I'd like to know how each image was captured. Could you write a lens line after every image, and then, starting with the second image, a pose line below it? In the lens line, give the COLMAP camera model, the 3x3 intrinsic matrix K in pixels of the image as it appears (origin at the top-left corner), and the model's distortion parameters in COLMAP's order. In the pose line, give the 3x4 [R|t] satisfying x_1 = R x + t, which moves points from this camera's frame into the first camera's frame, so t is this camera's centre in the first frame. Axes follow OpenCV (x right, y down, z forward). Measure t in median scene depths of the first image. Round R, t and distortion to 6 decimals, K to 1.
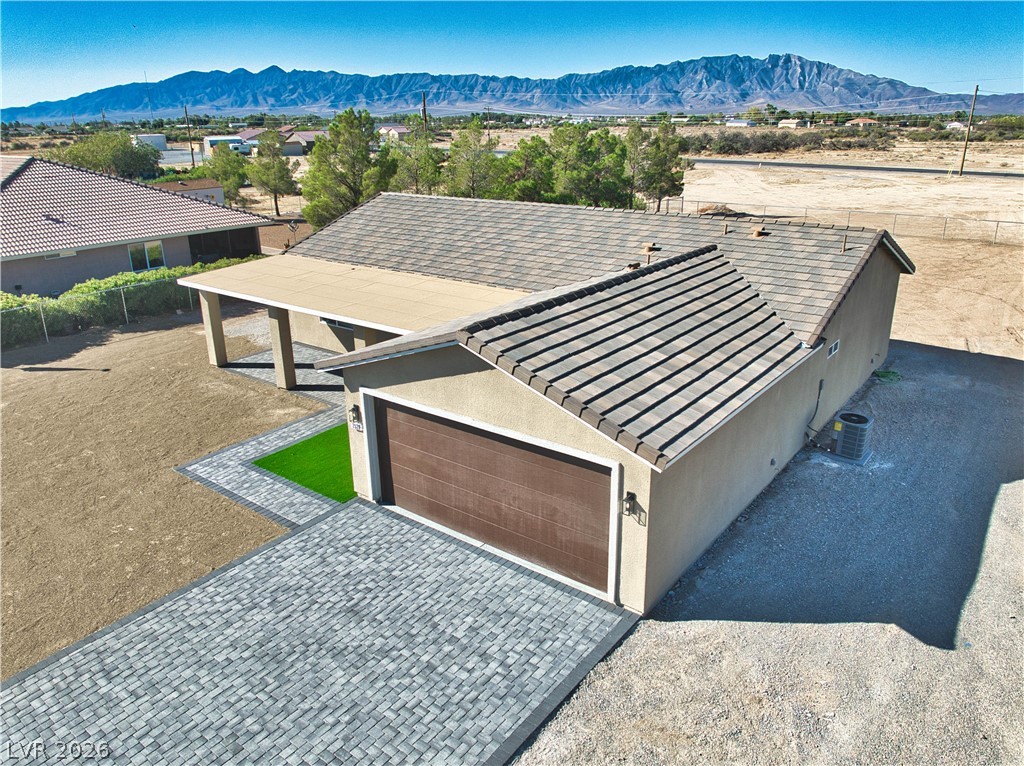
lens RADIAL K [[756.5, 0, 510.5], [0, 756.5, 388.3], [0, 0, 1]] dist [-0.045975, 0.001225]
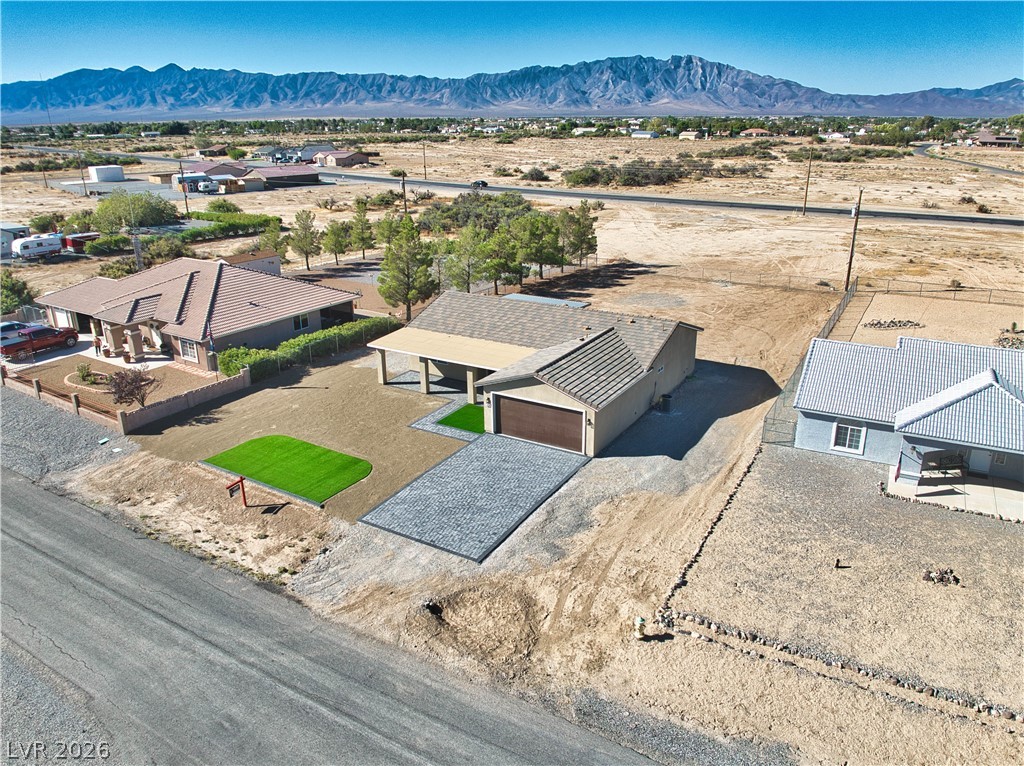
lens RADIAL K [[756.5, 0, 508.9], [0, 756.5, 385.5], [0, 0, 1]] dist [-0.045975, 0.001225]
pose [[0.993891, -0.035505, 0.104495, -0.362842], [0.035815, 0.999358, -0.001091, -0.014635], [-0.104389, 0.004827, 0.994525, -1.552430]]
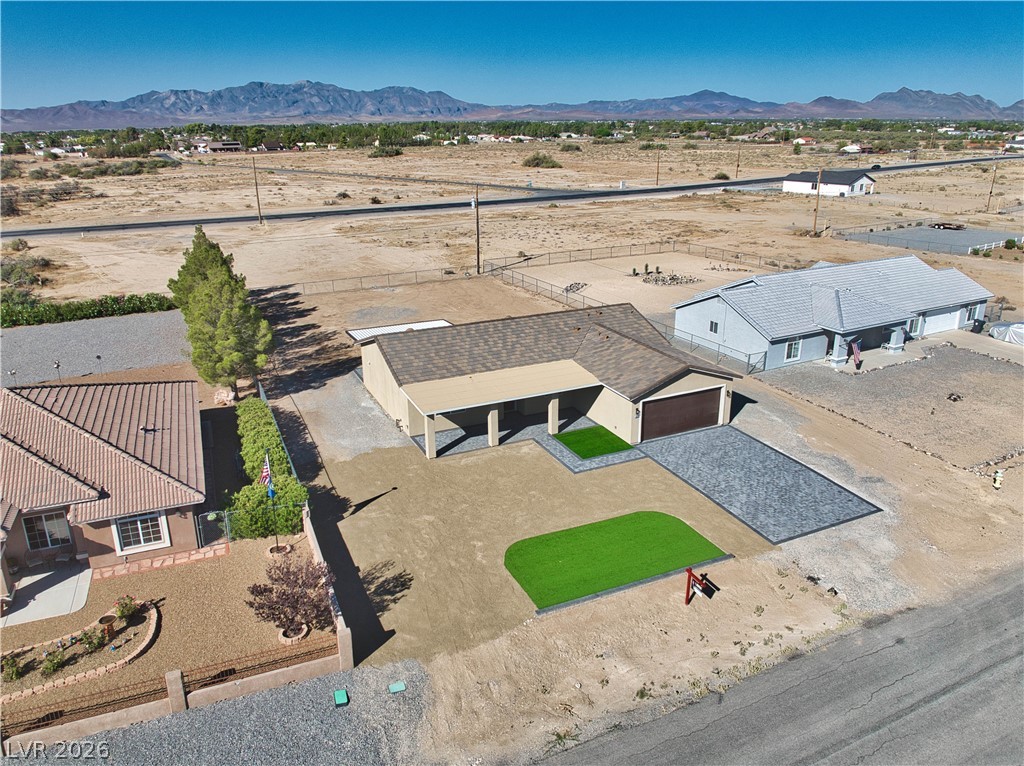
lens RADIAL K [[756.5, 0, 517.4], [0, 756.5, 385.0], [0, 0, 1]] dist [-0.045975, 0.001225]
pose [[0.446480, -0.290313, 0.846389, -2.289263], [0.307091, 0.938168, 0.159799, -0.533005], [-0.840447, 0.188572, 0.508025, -0.023983]]
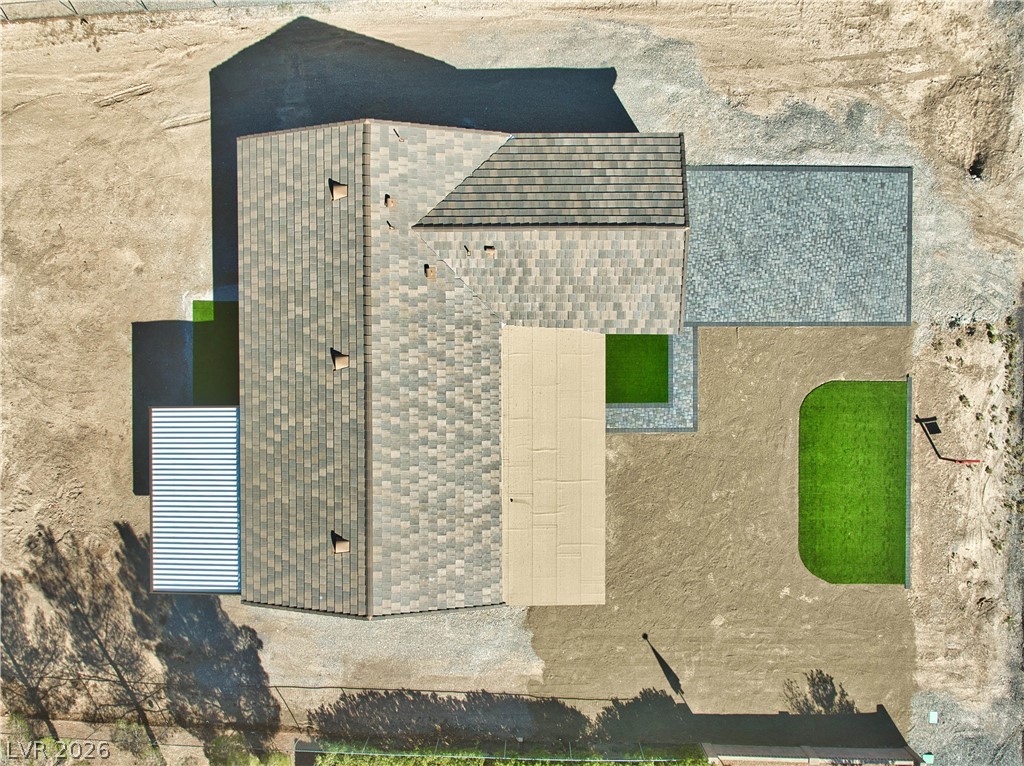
lens RADIAL K [[756.5, 0, 525.1], [0, 756.5, 375.4], [0, 0, 1]] dist [-0.045975, 0.001225]
pose [[-0.614972, -0.788483, 0.010212, -0.099565], [0.276838, -0.203755, 0.939066, -1.697301], [-0.738357, 0.580326, 0.343586, 0.593549]]
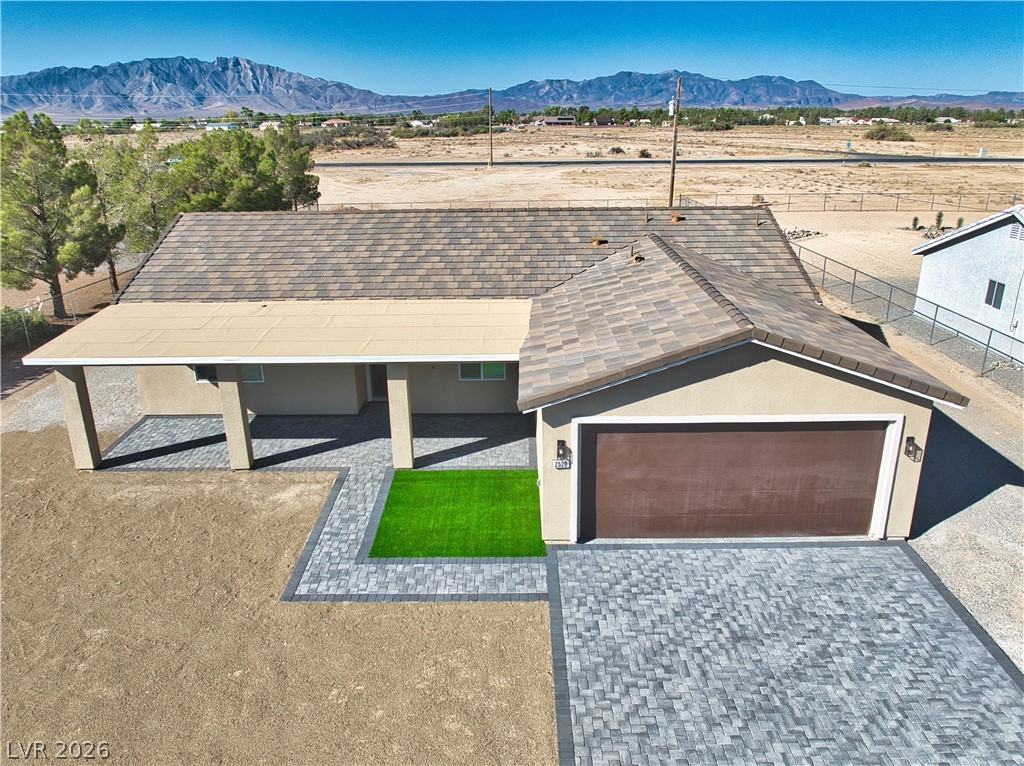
lens RADIAL K [[756.5, 0, 516.2], [0, 756.5, 388.1], [0, 0, 1]] dist [-0.045975, 0.001225]
pose [[0.789930, -0.207004, 0.577200, -0.641207], [0.209065, 0.975815, 0.063843, -0.090579], [-0.576456, 0.070241, 0.814103, 0.263961]]
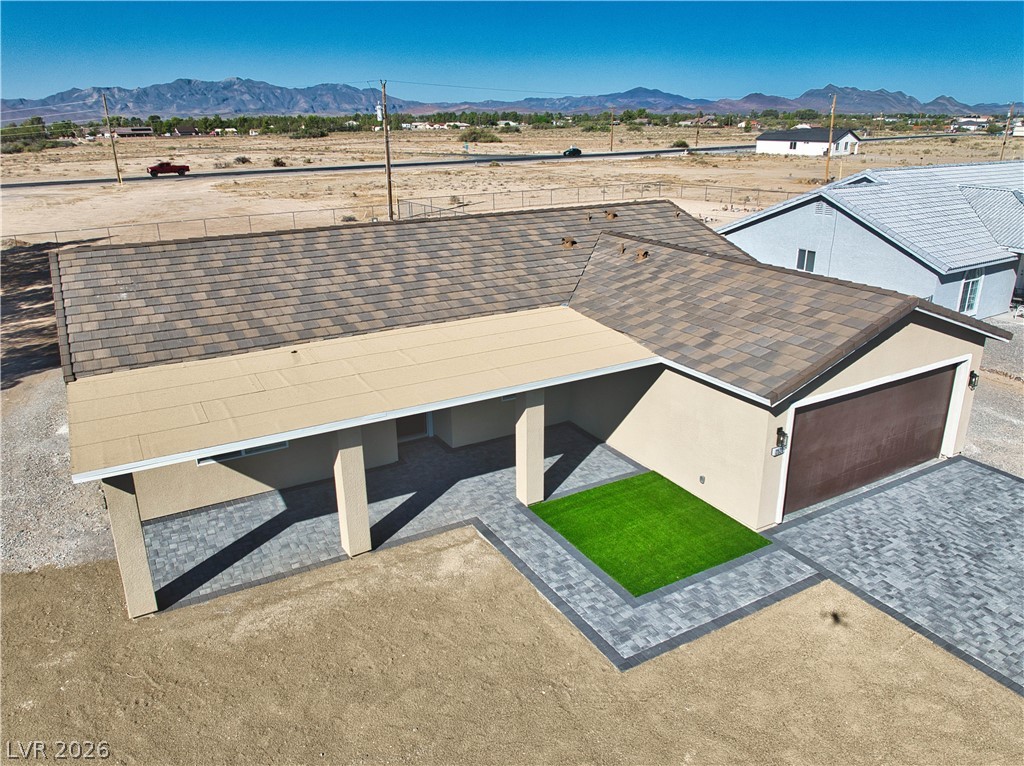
lens RADIAL K [[756.5, 0, 517.9], [0, 756.5, 382.9], [0, 0, 1]] dist [-0.045975, 0.001225]
pose [[0.373344, -0.301537, 0.877319, -0.952287], [0.319172, 0.929718, 0.183723, -0.255817], [-0.871059, 0.211424, 0.443347, 0.742329]]
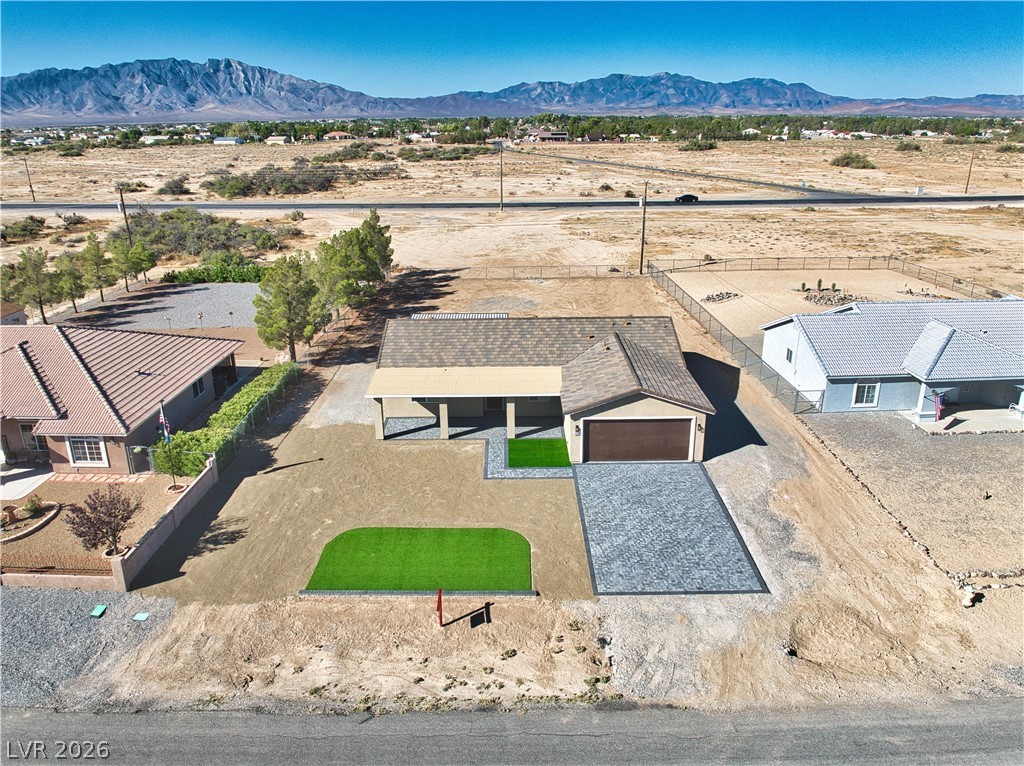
lens RADIAL K [[756.5, 0, 513.9], [0, 756.5, 386.7], [0, 0, 1]] dist [-0.045975, 0.001225]
pose [[0.785394, -0.206433, 0.583560, -1.577657], [0.210566, 0.975629, 0.061732, -0.264793], [-0.582081, 0.074394, 0.809720, -0.816582]]
